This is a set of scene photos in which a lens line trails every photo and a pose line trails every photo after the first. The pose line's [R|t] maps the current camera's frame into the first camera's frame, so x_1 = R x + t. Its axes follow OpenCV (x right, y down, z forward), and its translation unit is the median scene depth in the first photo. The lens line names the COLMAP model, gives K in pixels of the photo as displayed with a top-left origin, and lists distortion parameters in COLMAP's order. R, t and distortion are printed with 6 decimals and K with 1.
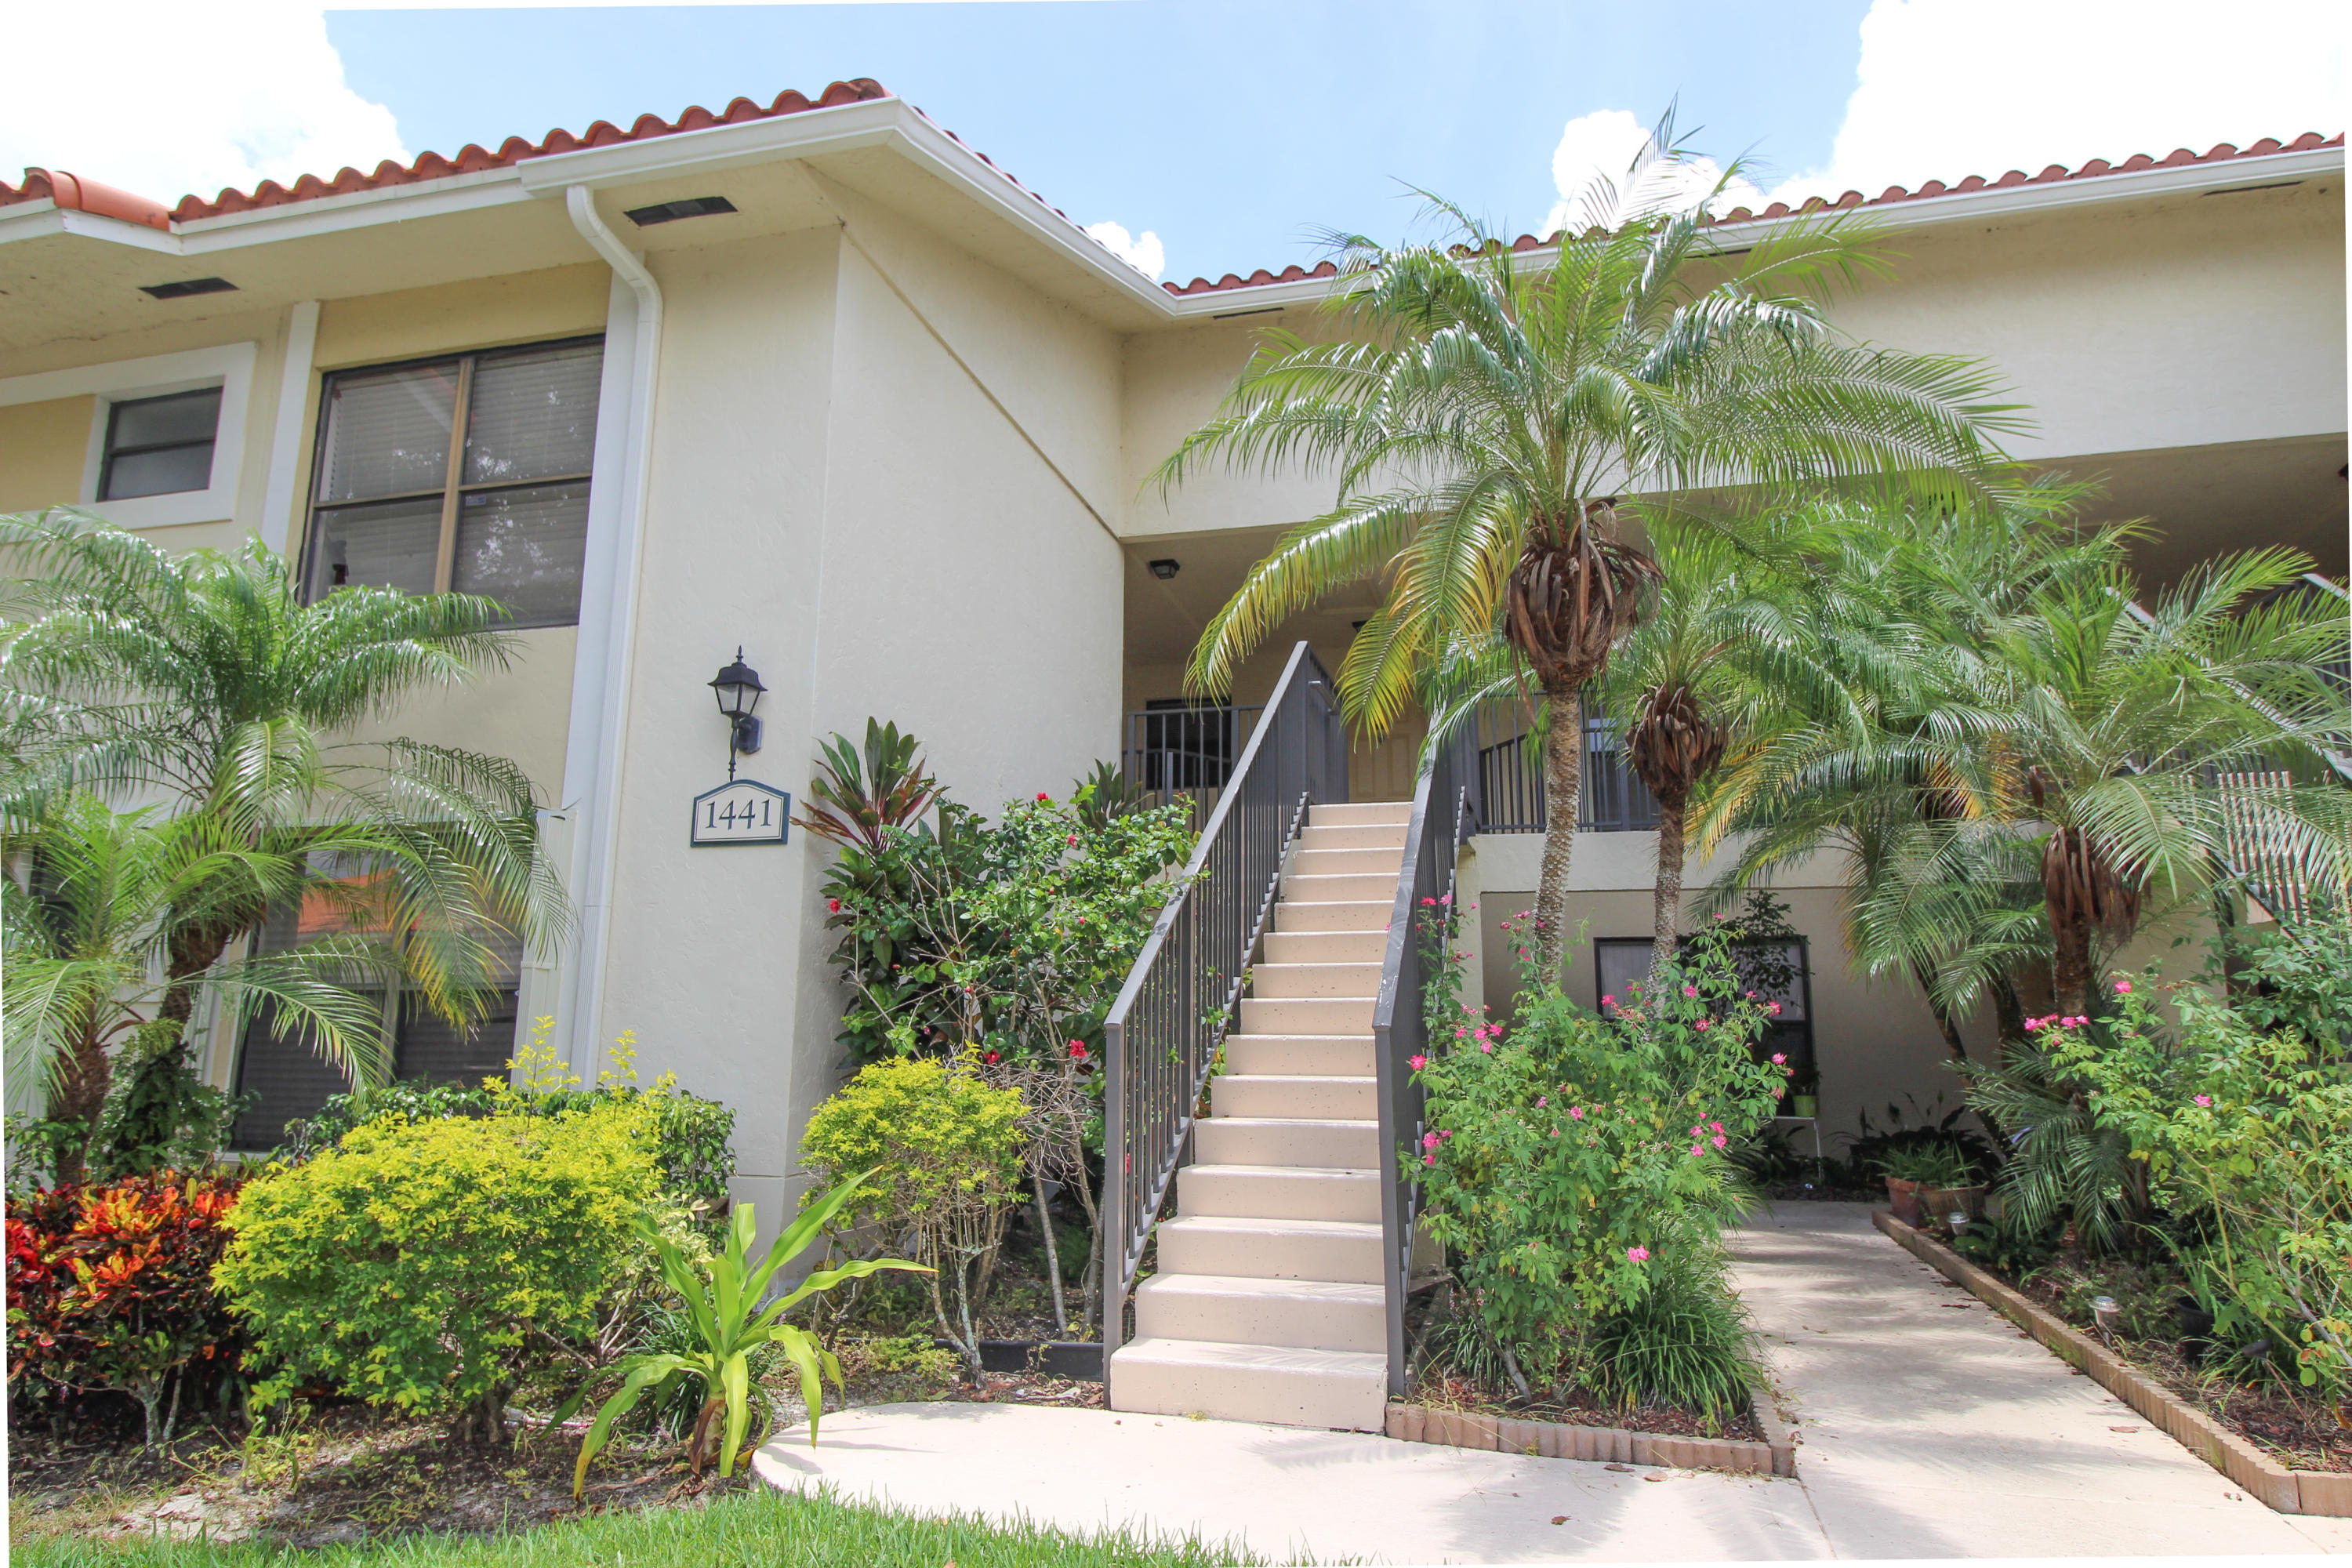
lens RADIAL K [[1230.1, 0, 1185.0], [0, 1230.1, 772.9], [0, 0, 1]] dist [0.000975, 0.000374]
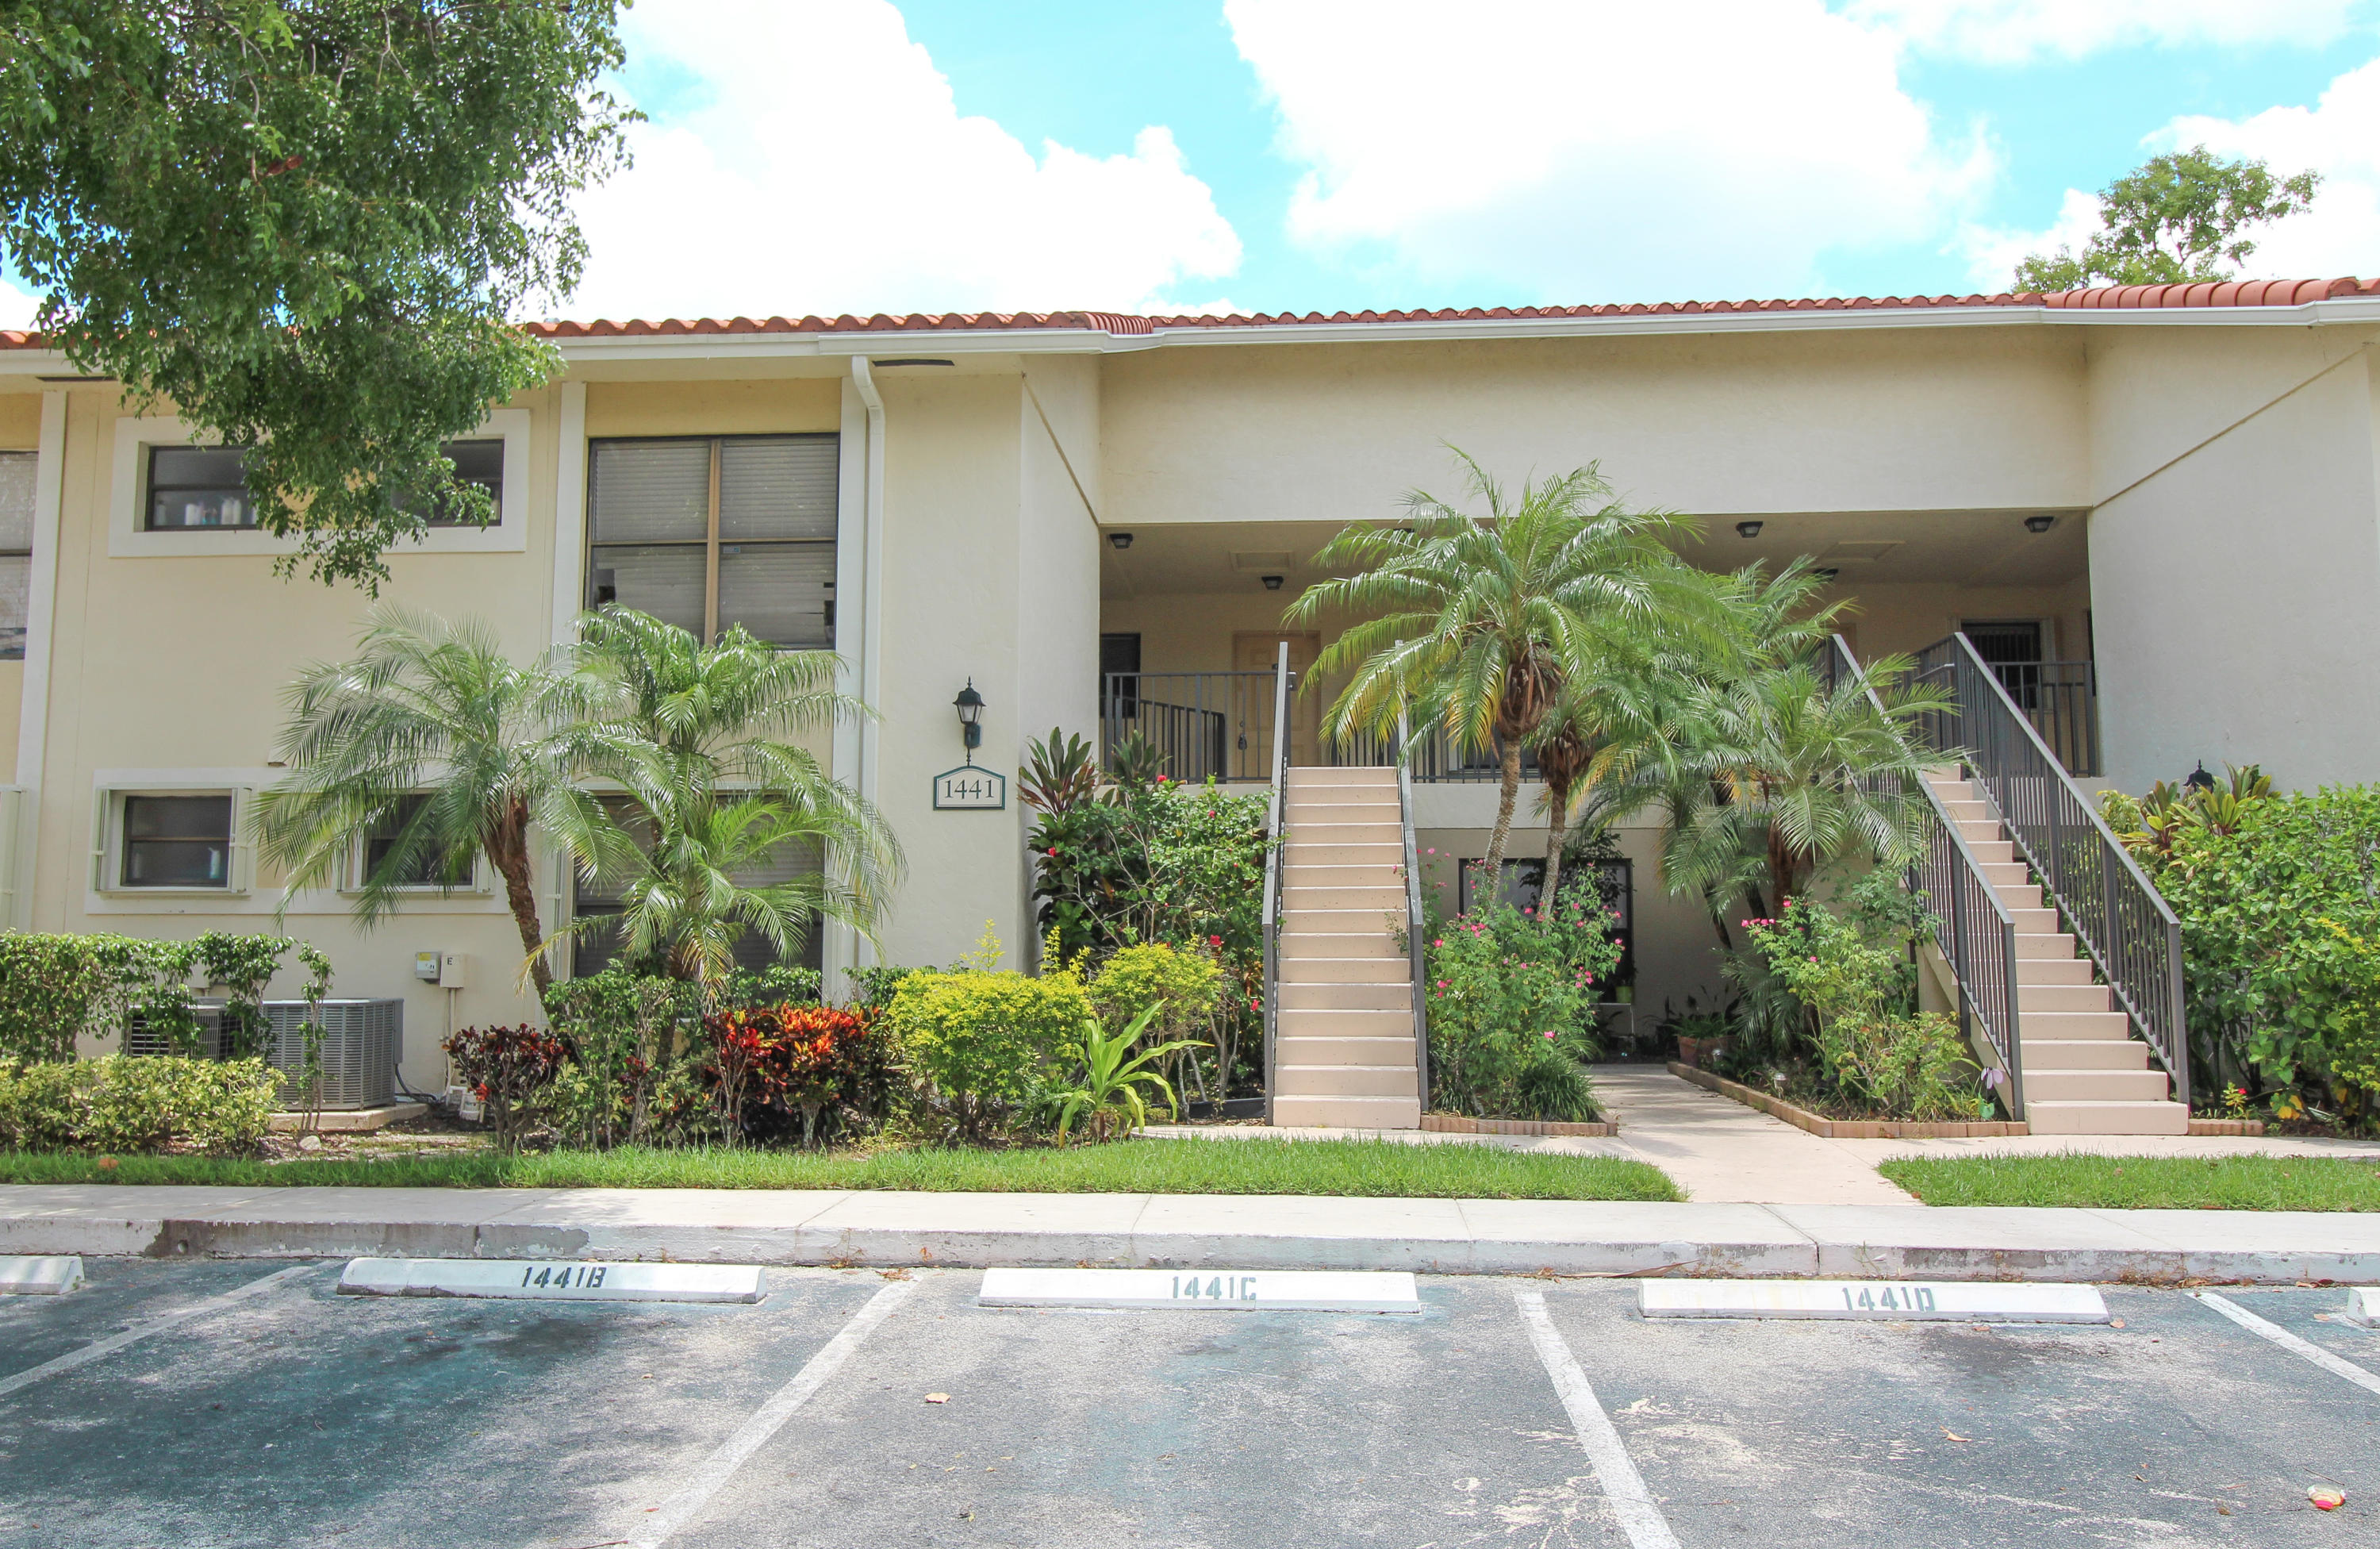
lens RADIAL K [[1304.9, 0, 1190.0], [0, 1304.9, 774.5], [0, 0, 1]] dist [0.002034, 0.000185]
pose [[0.990237, 0.014123, 0.138674, -0.318700], [-0.024809, 0.996827, 0.075634, -0.112400], [-0.137165, -0.078336, 0.987446, -0.615712]]
